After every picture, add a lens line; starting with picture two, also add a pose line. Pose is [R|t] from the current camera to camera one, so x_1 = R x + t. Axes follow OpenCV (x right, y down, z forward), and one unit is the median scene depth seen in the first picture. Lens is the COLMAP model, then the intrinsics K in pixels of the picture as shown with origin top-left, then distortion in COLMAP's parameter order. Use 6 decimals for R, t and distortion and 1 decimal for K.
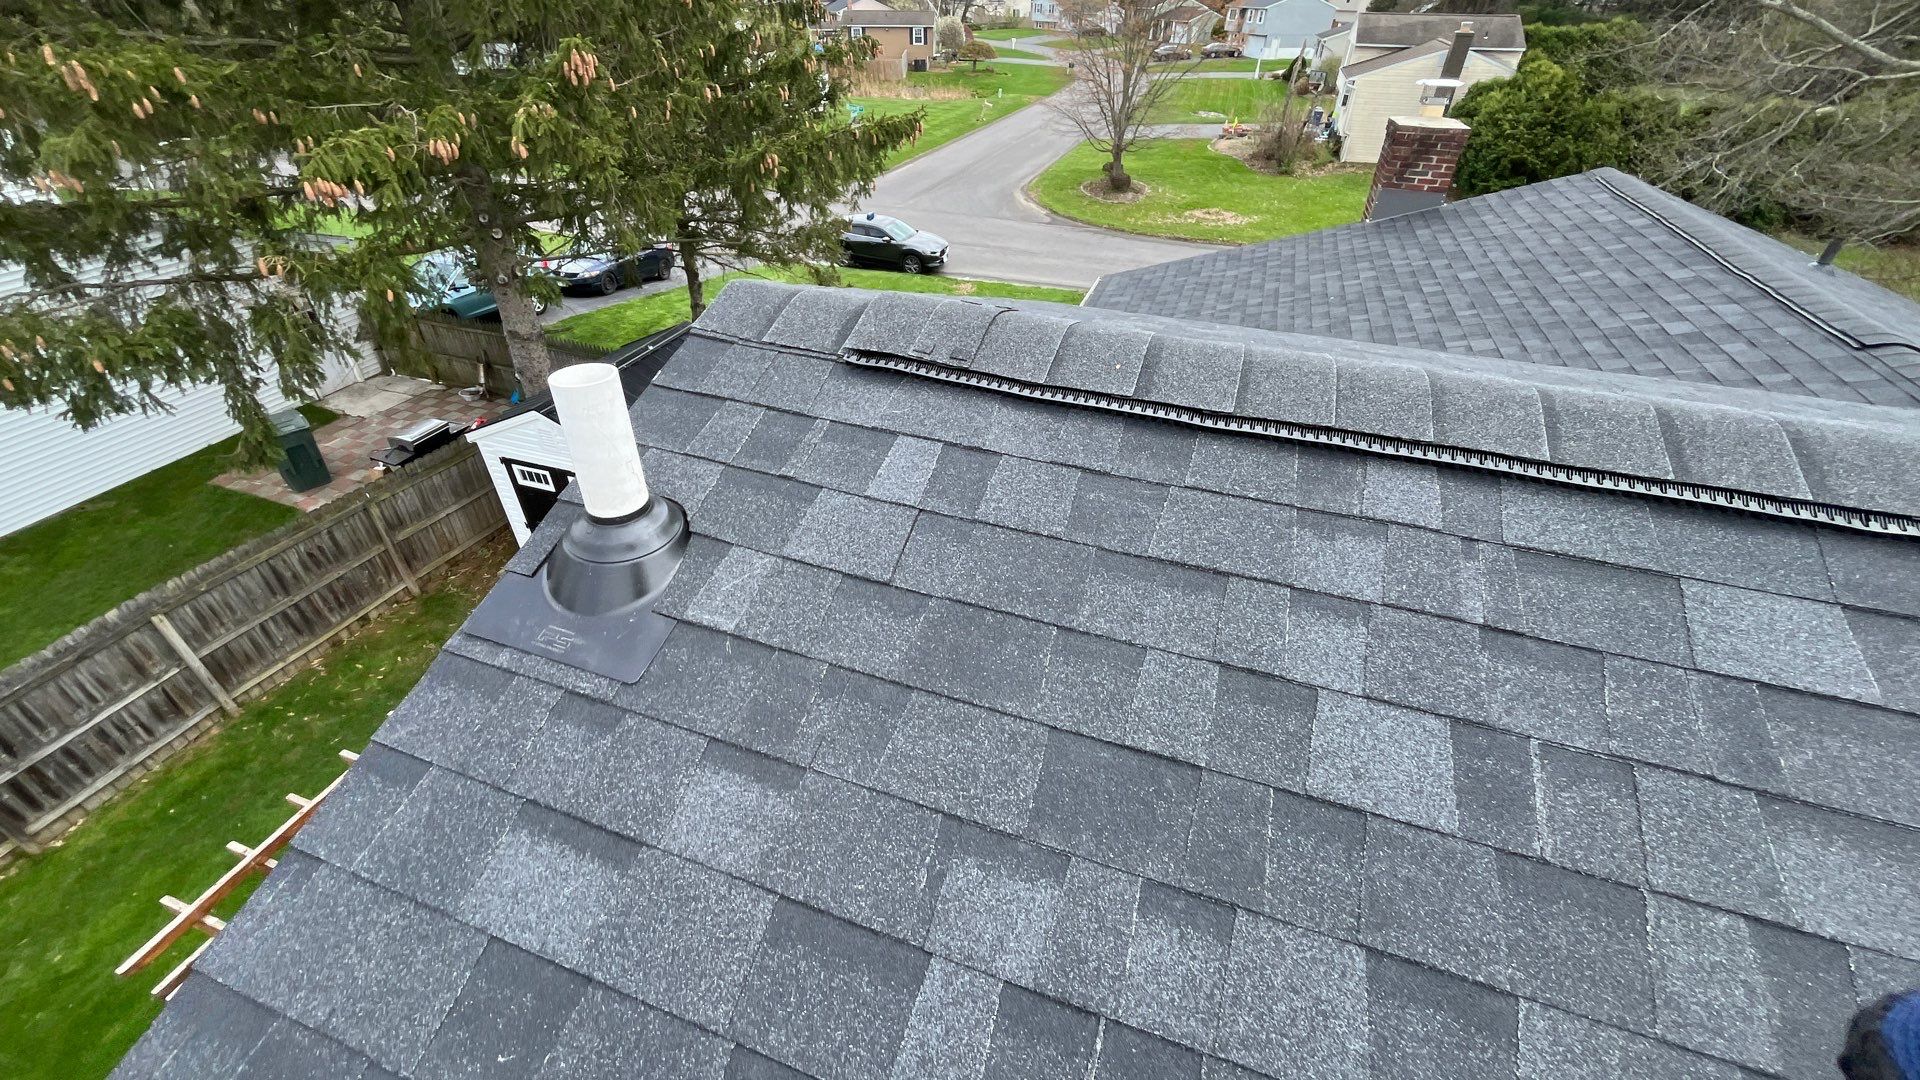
lens RADIAL K [[772.9, 0, 952.3], [0, 772.9, 540.1], [0, 0, 1]] dist [-0.003073, -0.000252]
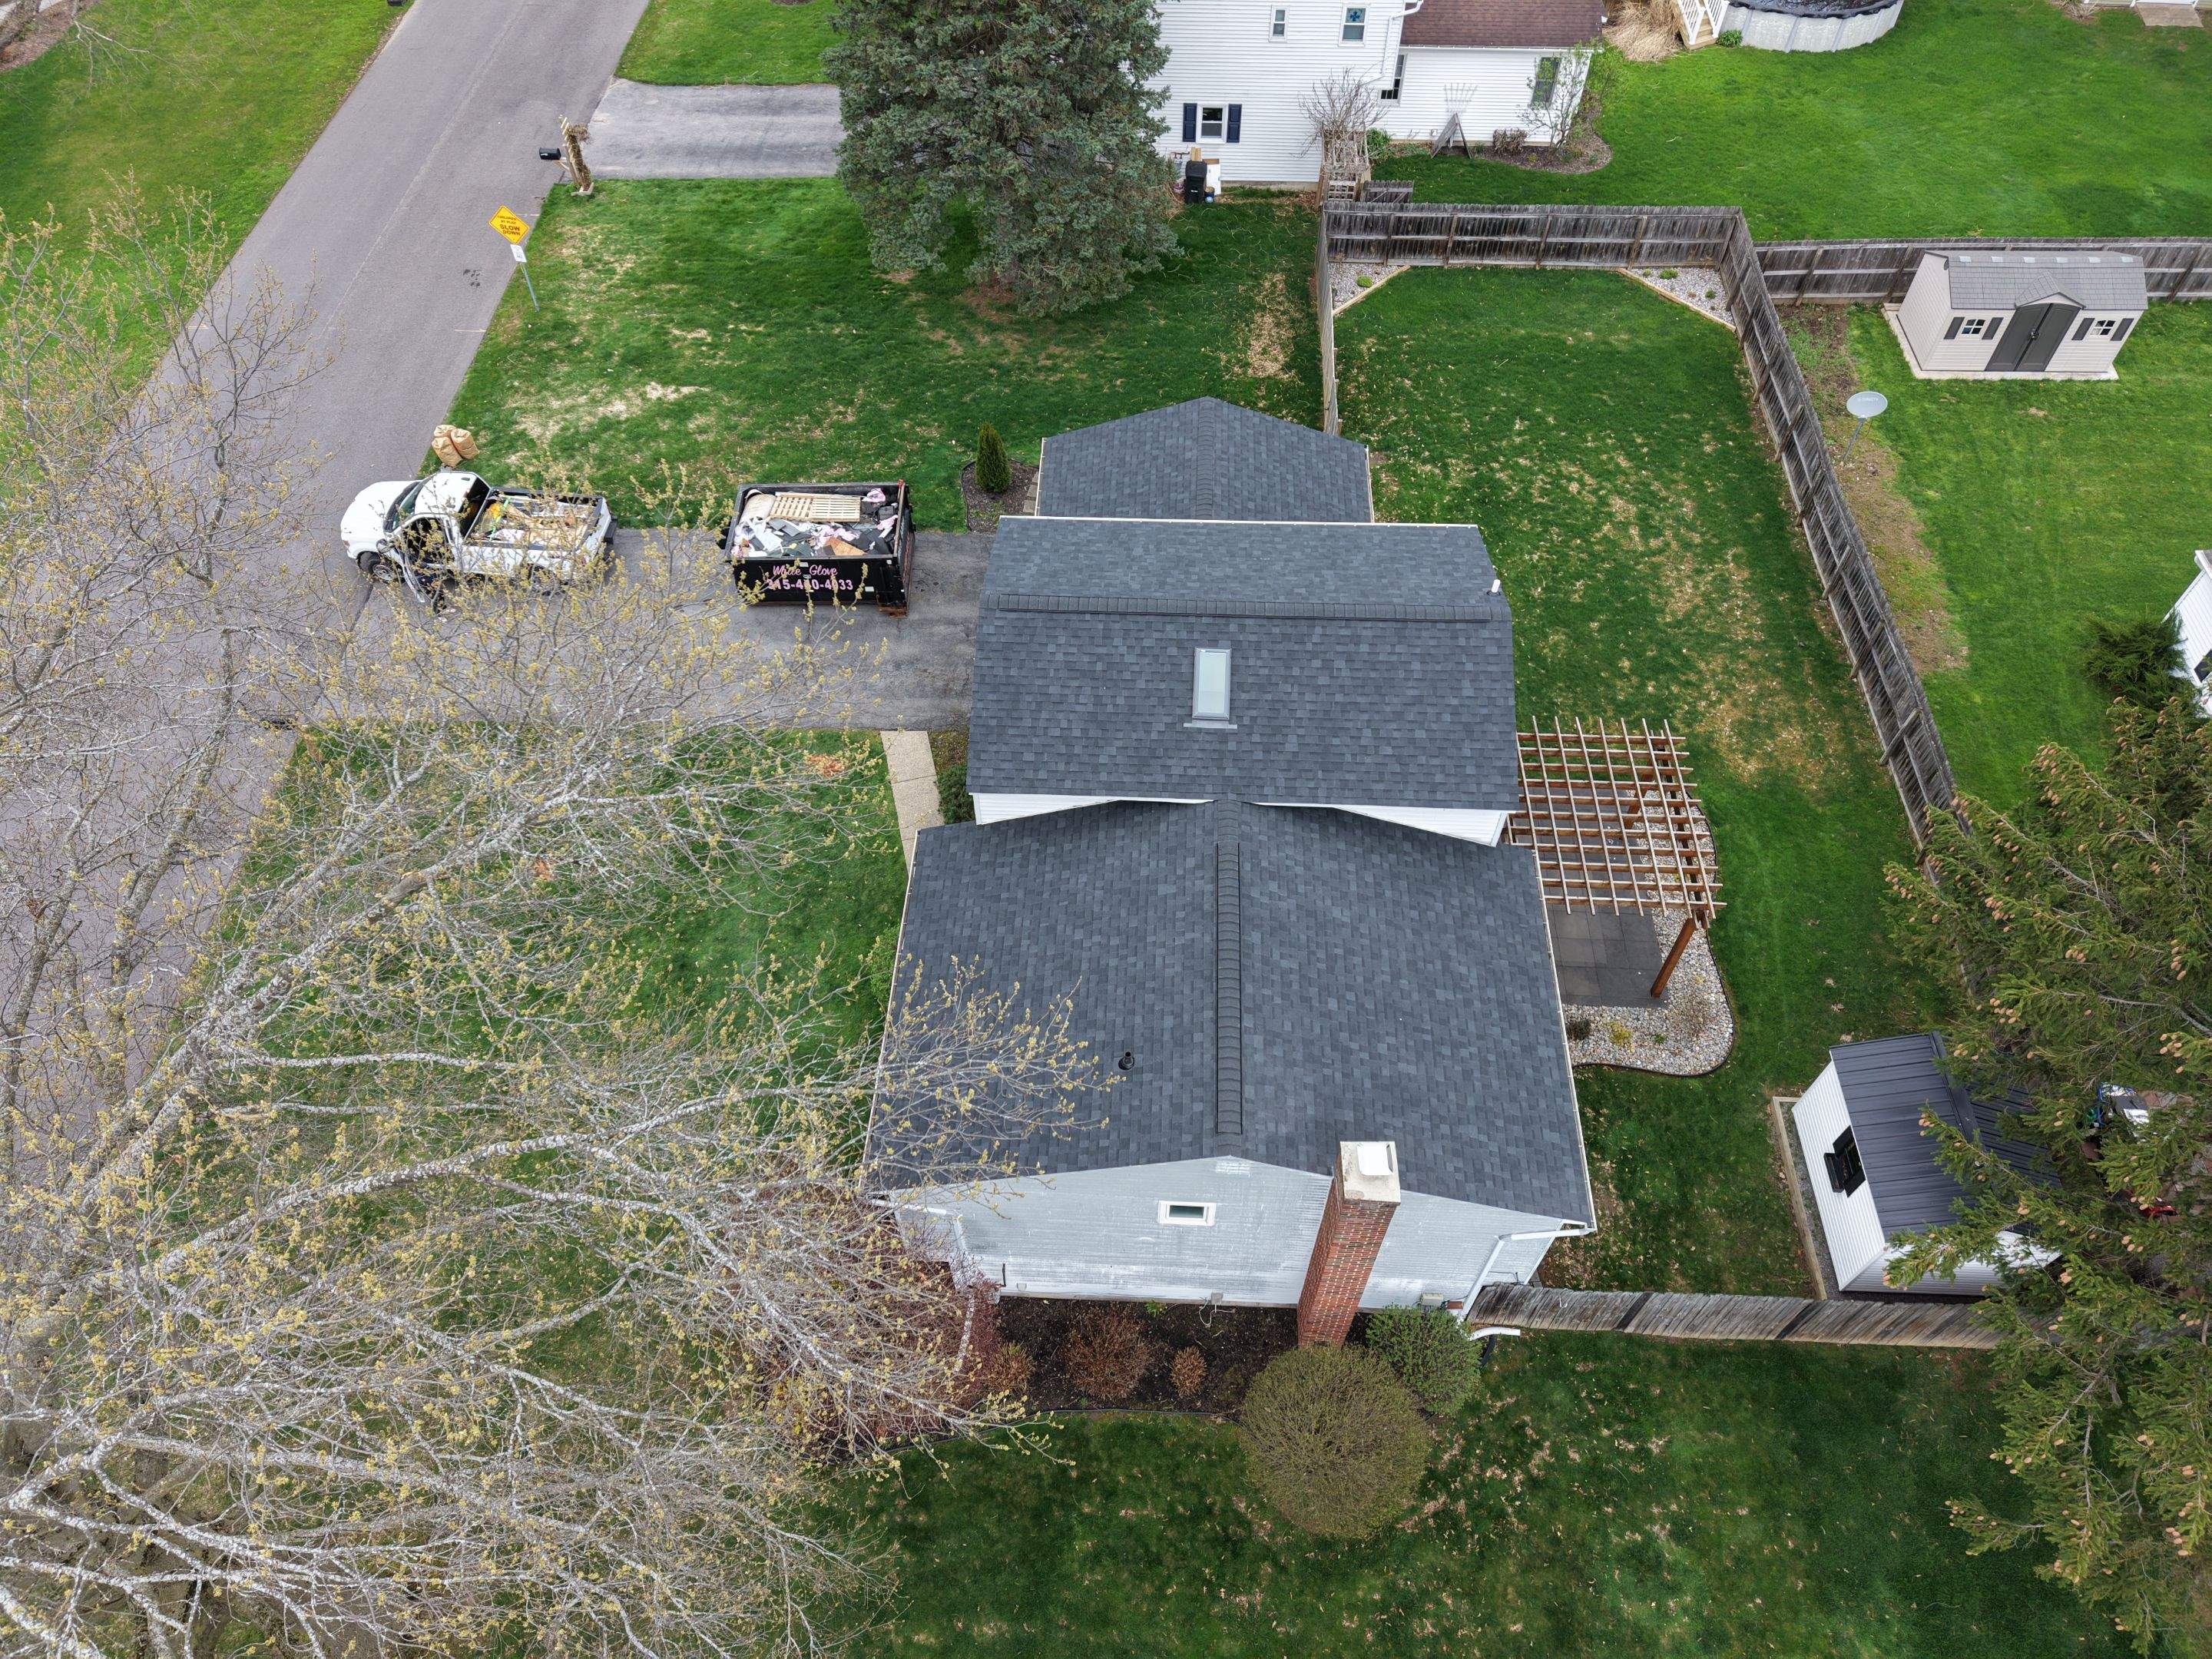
lens RADIAL K [[1473.4, 0, 1107.7], [0, 1473.4, 838.4], [0, 0, 1]] dist [0.035942, -0.036759]
pose [[-0.956265, 0.235477, -0.173515, 0.391346], [-0.170464, 0.033414, 0.984797, -0.830368], [0.237695, 0.971305, 0.008187, 0.125860]]
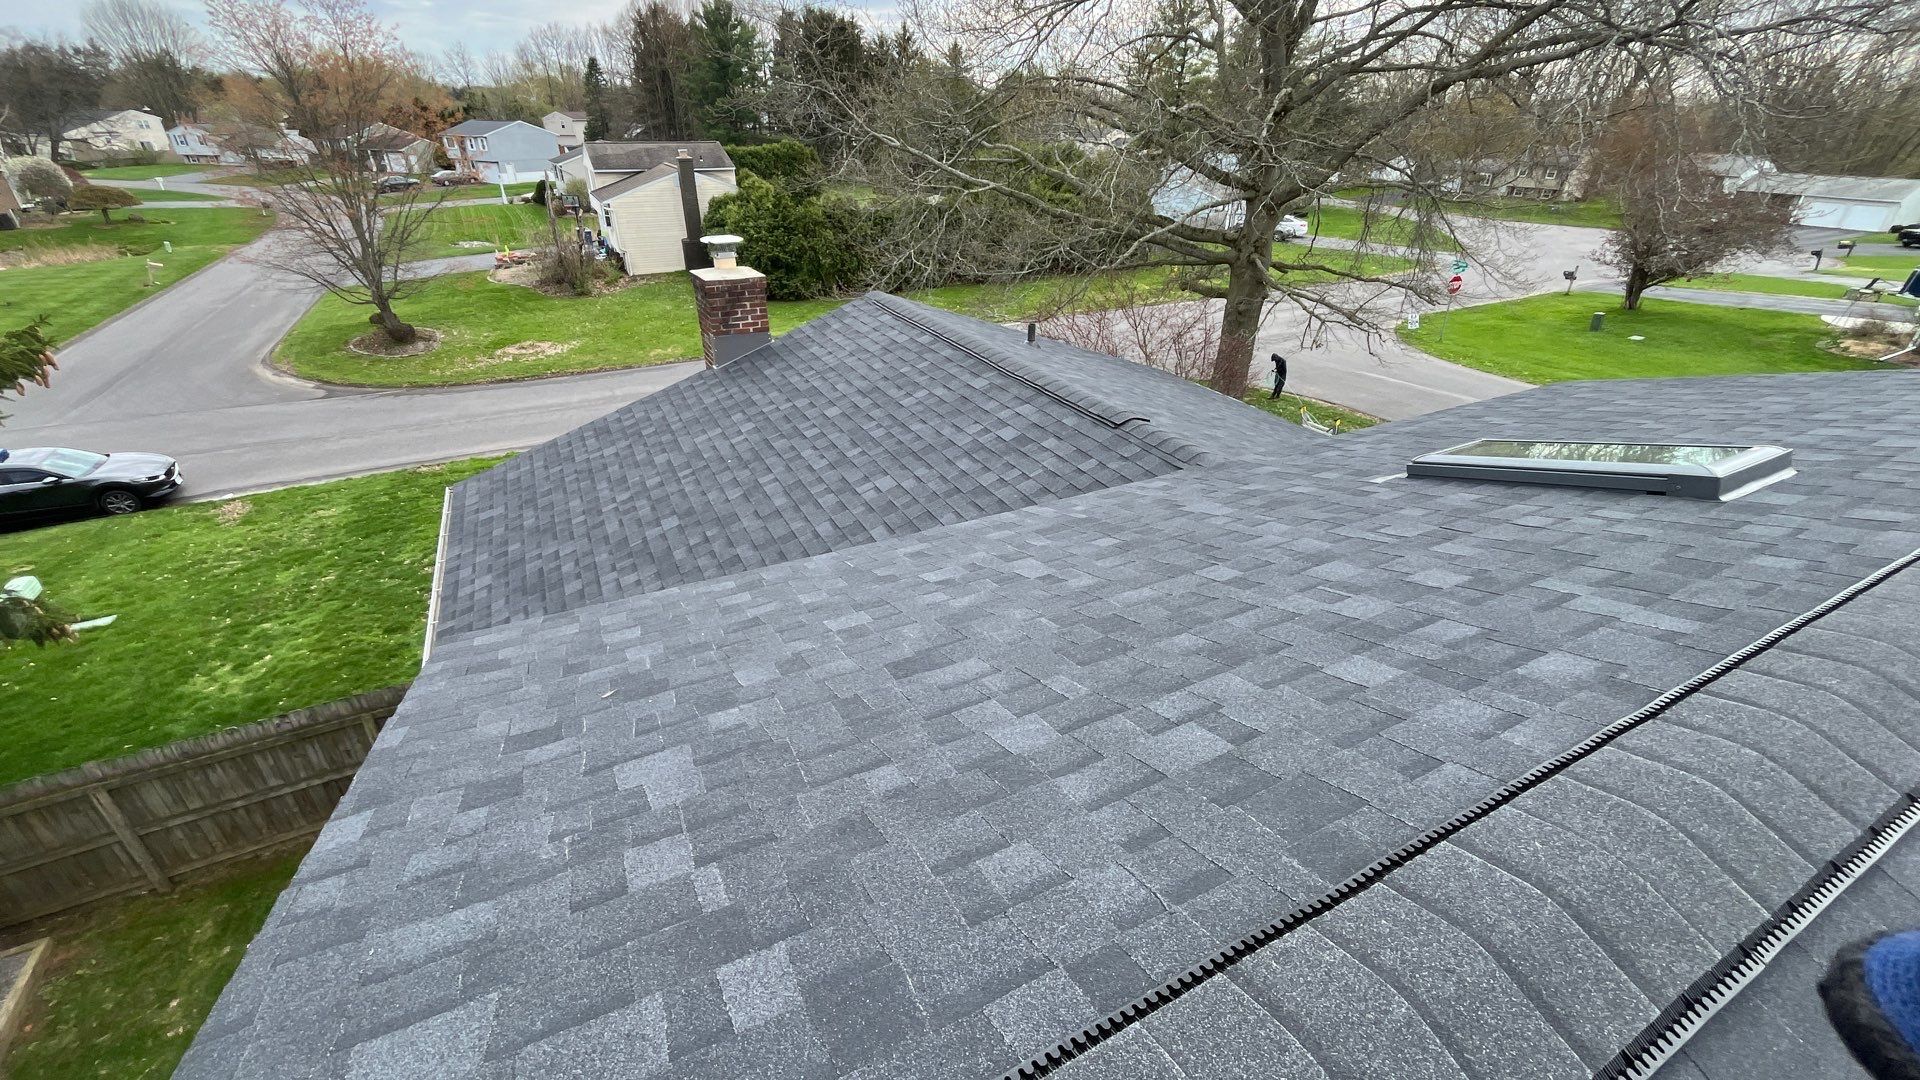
lens RADIAL K [[772.9, 0, 952.5], [0, 772.9, 541.6], [0, 0, 1]] dist [-0.003073, -0.000252]
pose [[0.683412, -0.351862, 0.639641, 0.005032], [0.422429, 0.905197, 0.046606, -0.038365], [-0.595400, 0.238352, 0.767260, 0.025617]]
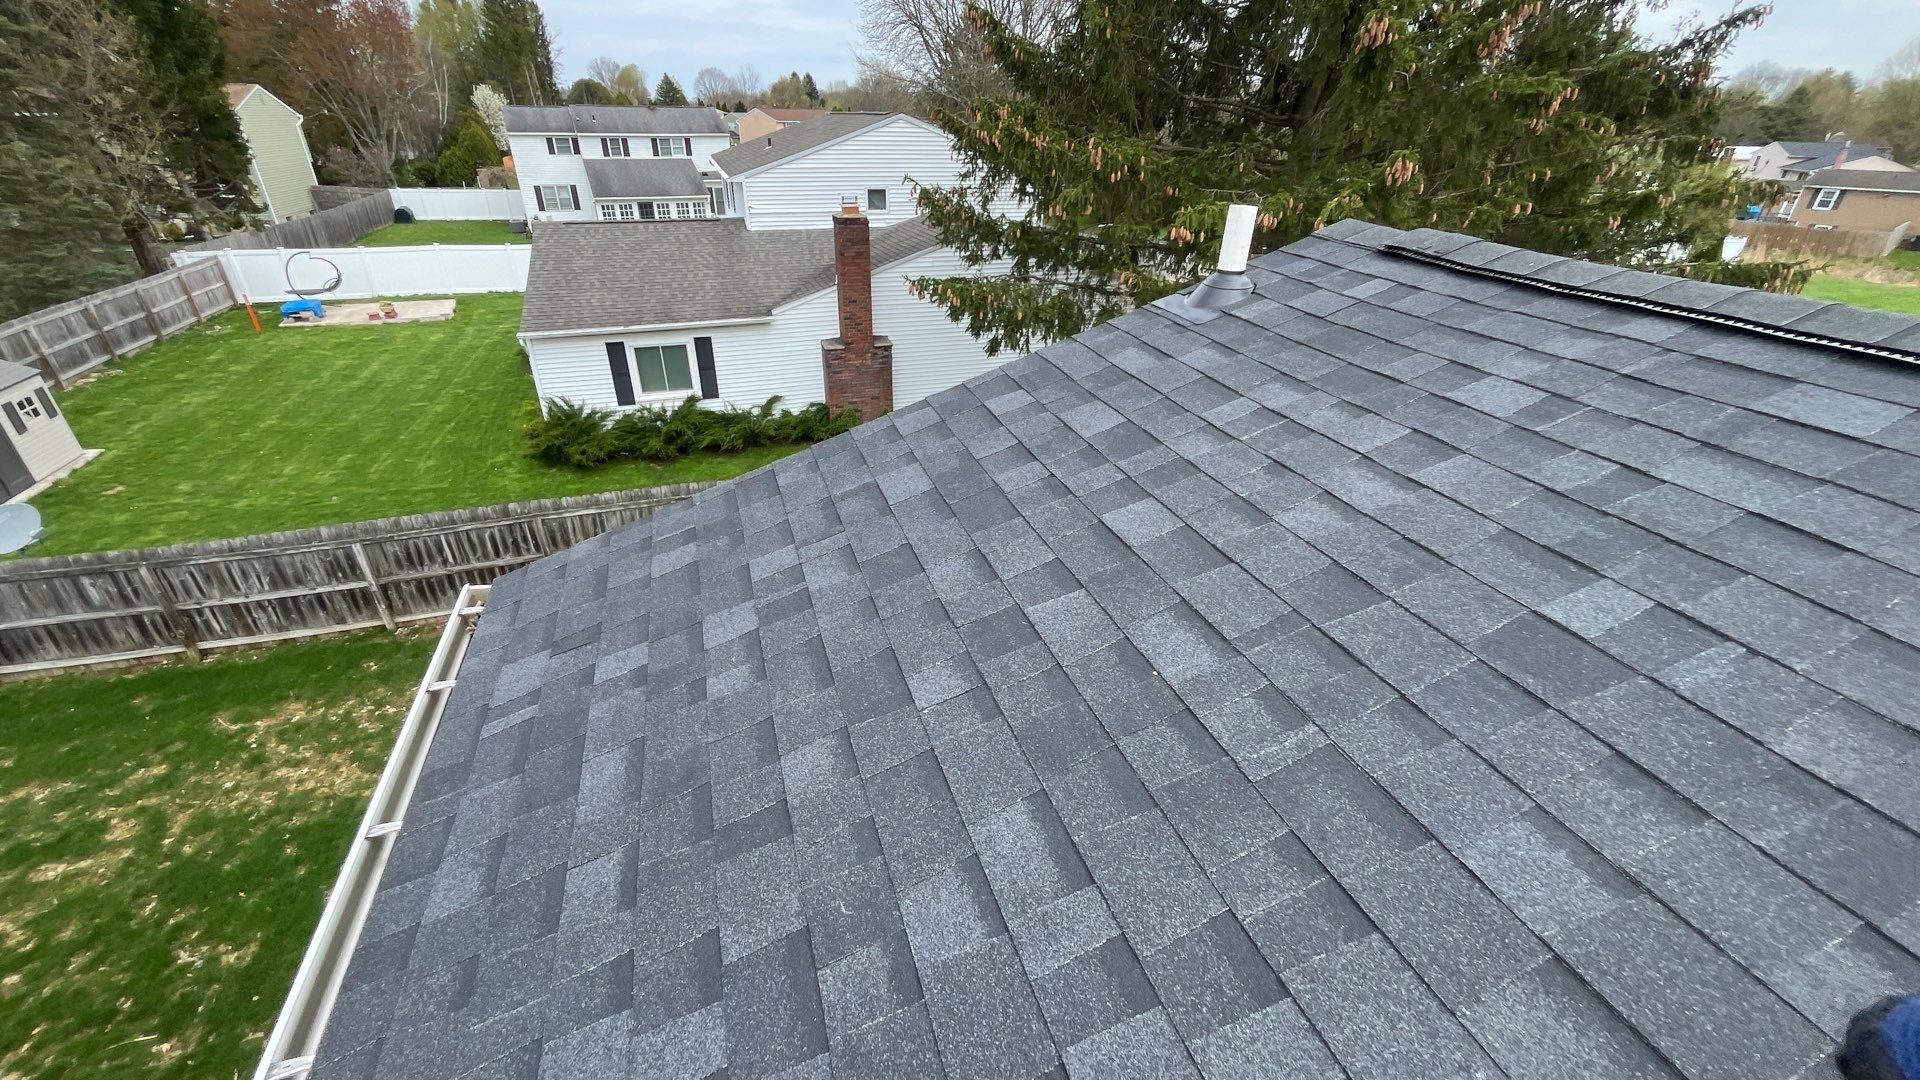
lens RADIAL K [[772.9, 0, 952.5], [0, 772.9, 540.3], [0, 0, 1]] dist [-0.003073, -0.000252]
pose [[0.605644, 0.386206, -0.695730, 0.042069], [-0.477631, 0.875740, 0.070346, 0.038632], [0.636447, 0.289698, 0.714850, -0.040408]]
